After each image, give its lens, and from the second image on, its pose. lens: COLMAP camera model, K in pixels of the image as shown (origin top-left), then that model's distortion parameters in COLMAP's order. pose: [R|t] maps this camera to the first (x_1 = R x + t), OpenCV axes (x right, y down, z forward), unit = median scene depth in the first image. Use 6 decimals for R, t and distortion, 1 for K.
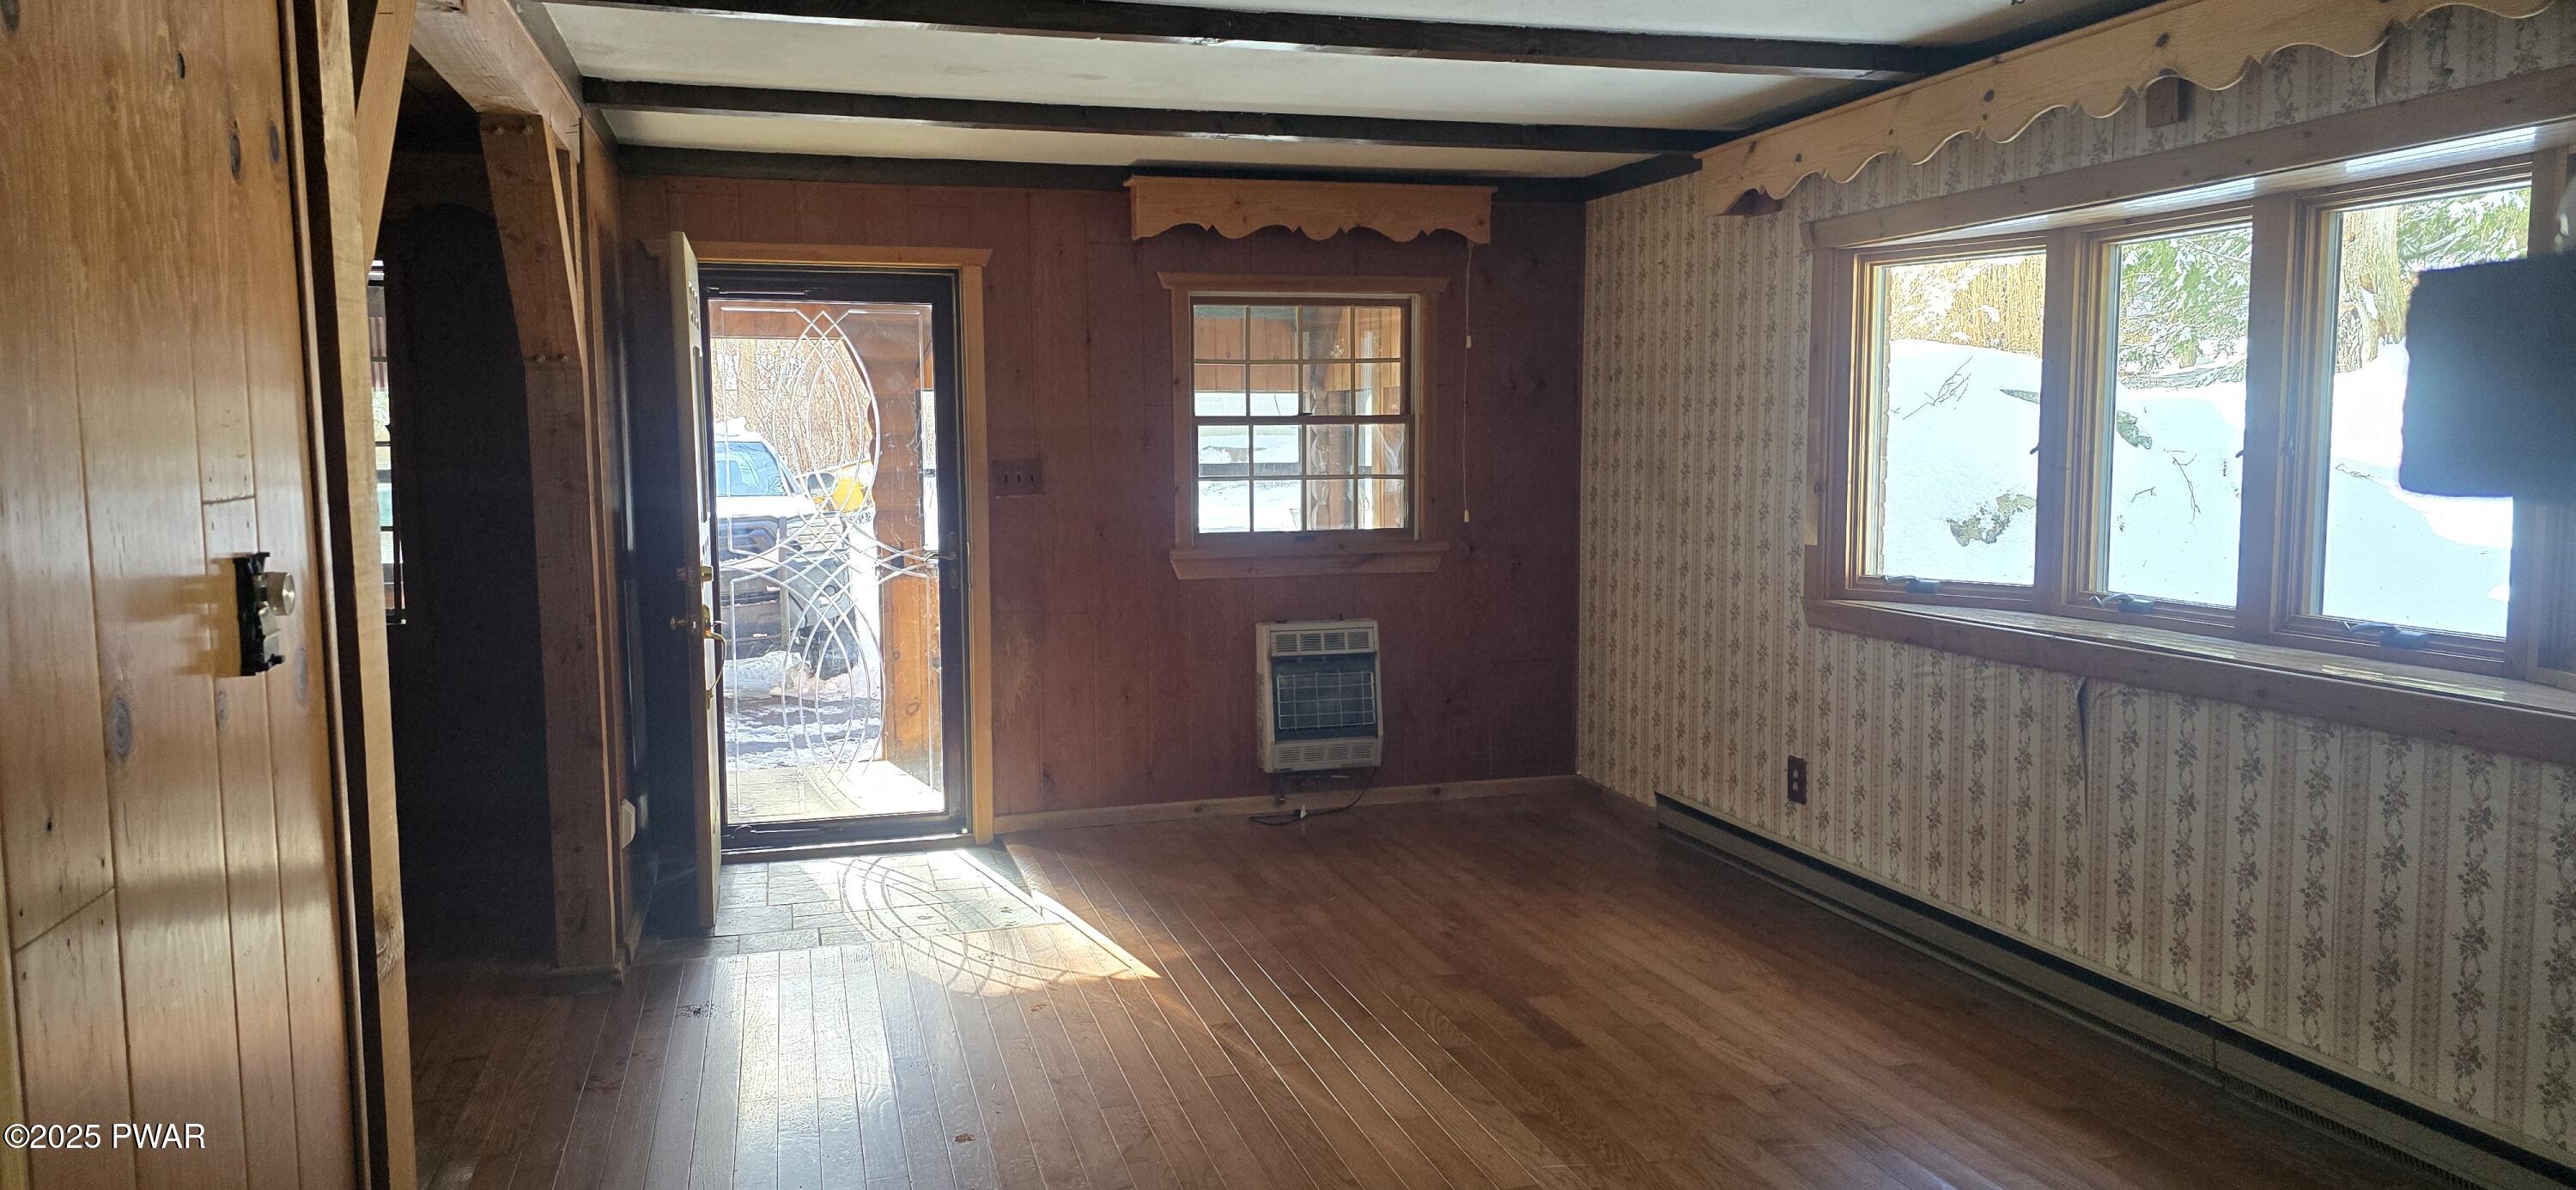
lens RADIAL K [[1705.4, 0, 1288.0], [0, 1705.4, 595.0], [0, 0, 1]] dist [0.105723, -0.000574]
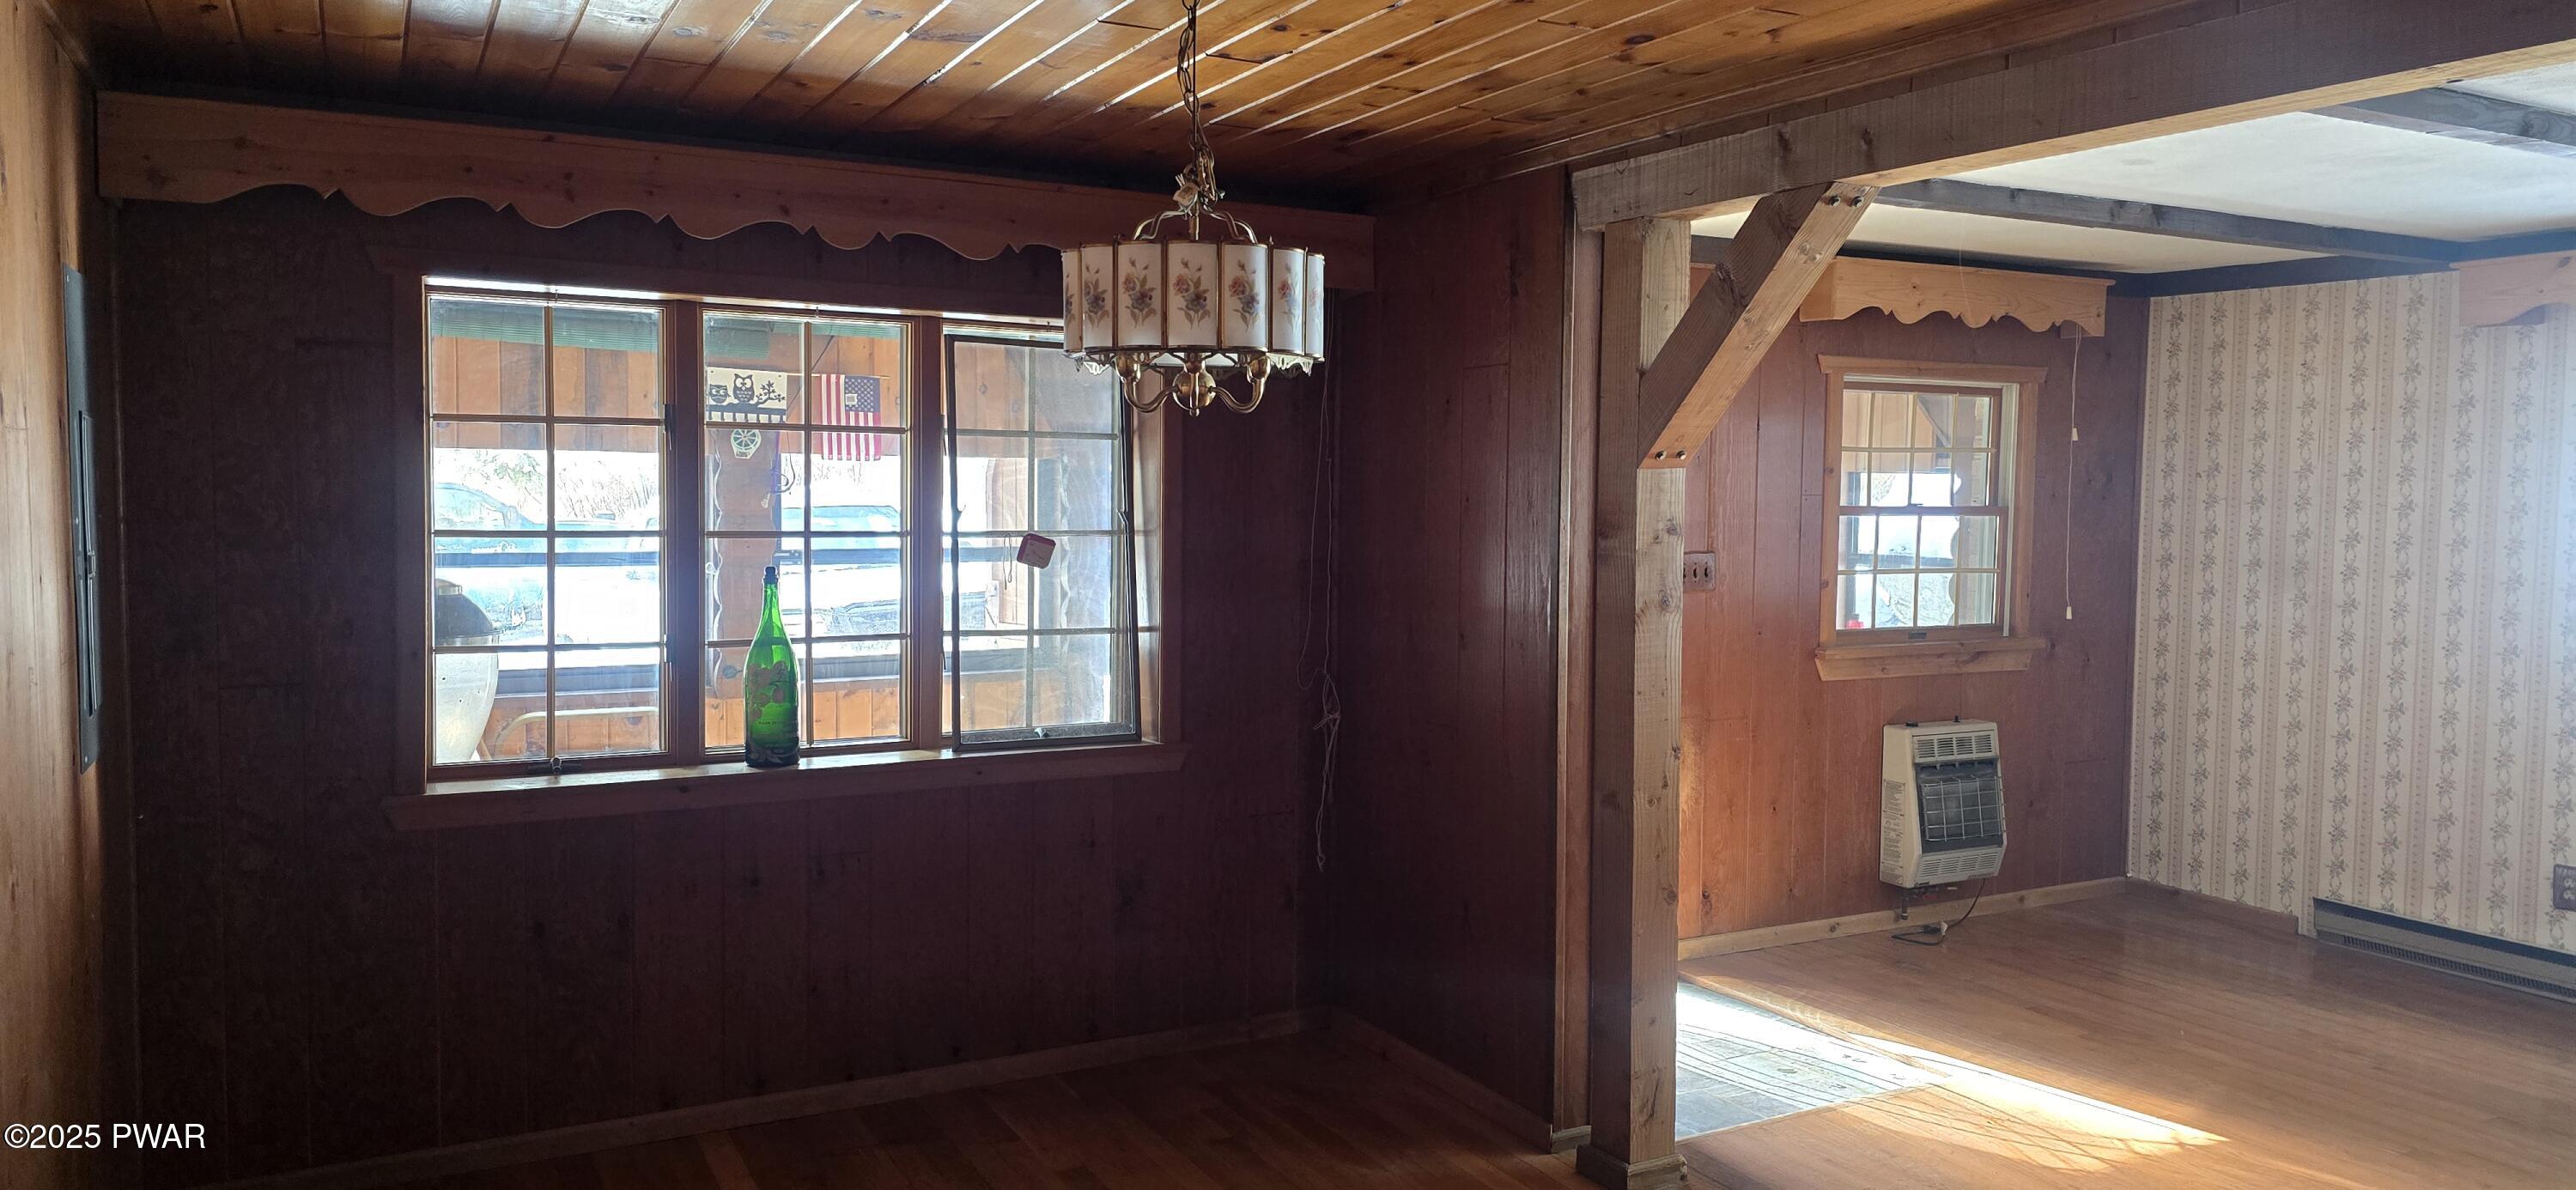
lens RADIAL K [[1699.6, 0, 1288.0], [0, 1699.6, 595.0], [0, 0, 1]] dist [0.000013, -0.001416]
pose [[0.979509, 0.006654, 0.201289, -0.532133], [-0.000338, 0.999507, -0.031395, -0.026753], [-0.201399, 0.030684, 0.979029, 0.150139]]
